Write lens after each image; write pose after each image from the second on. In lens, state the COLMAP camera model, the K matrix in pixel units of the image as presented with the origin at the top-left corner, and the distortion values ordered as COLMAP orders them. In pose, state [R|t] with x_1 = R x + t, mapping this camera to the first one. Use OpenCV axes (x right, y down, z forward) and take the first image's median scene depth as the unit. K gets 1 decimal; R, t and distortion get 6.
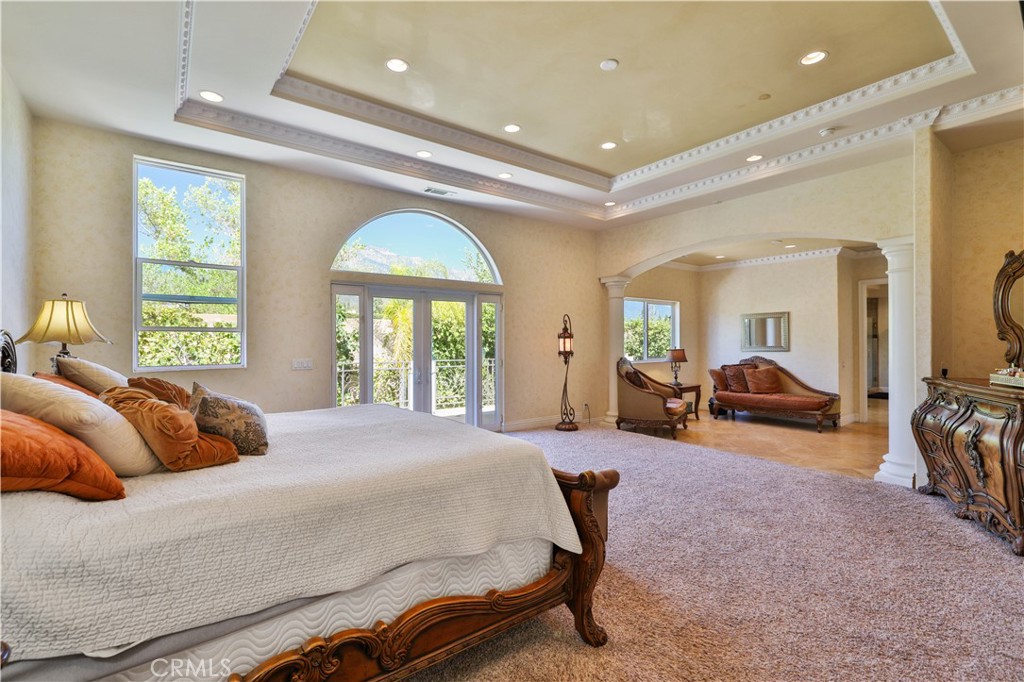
lens RADIAL K [[465.4, 0, 512.8], [0, 465.4, 339.1], [0, 0, 1]] dist [0.000864, -0.000401]
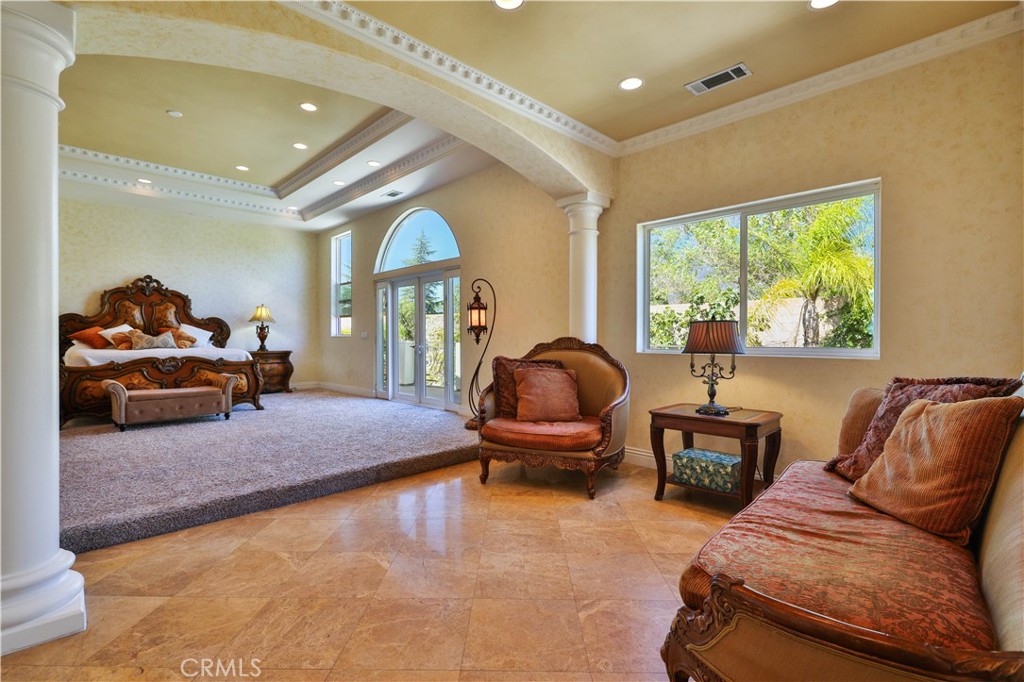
lens RADIAL K [[465.4, 0, 512.3], [0, 465.4, 340.0], [0, 0, 1]] dist [0.000864, -0.000401]
pose [[0.108503, 0.013946, -0.993998, 0.897454], [0.002140, 0.999896, 0.014262, 0.038145], [0.994094, -0.003674, 0.108461, 0.972282]]
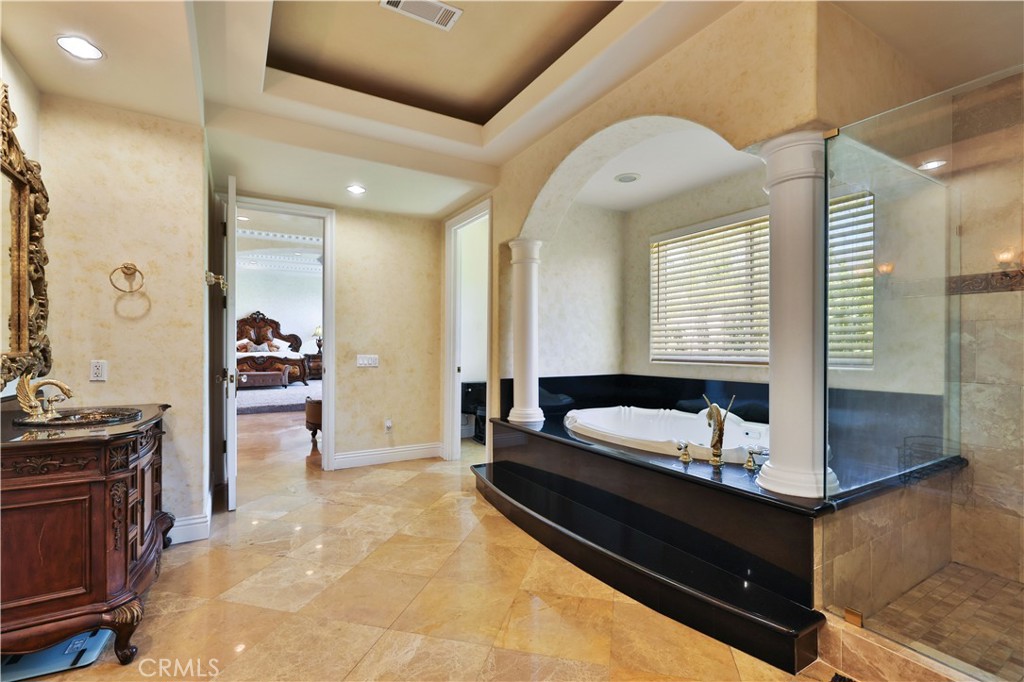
lens RADIAL K [[465.4, 0, 513.2], [0, 465.4, 344.3], [0, 0, 1]] dist [0.000864, -0.000401]
pose [[-0.117405, 0.005581, -0.993068, 1.546540], [0.001530, 0.999984, 0.005439, 0.030185], [0.993083, -0.000881, -0.117411, 1.546699]]
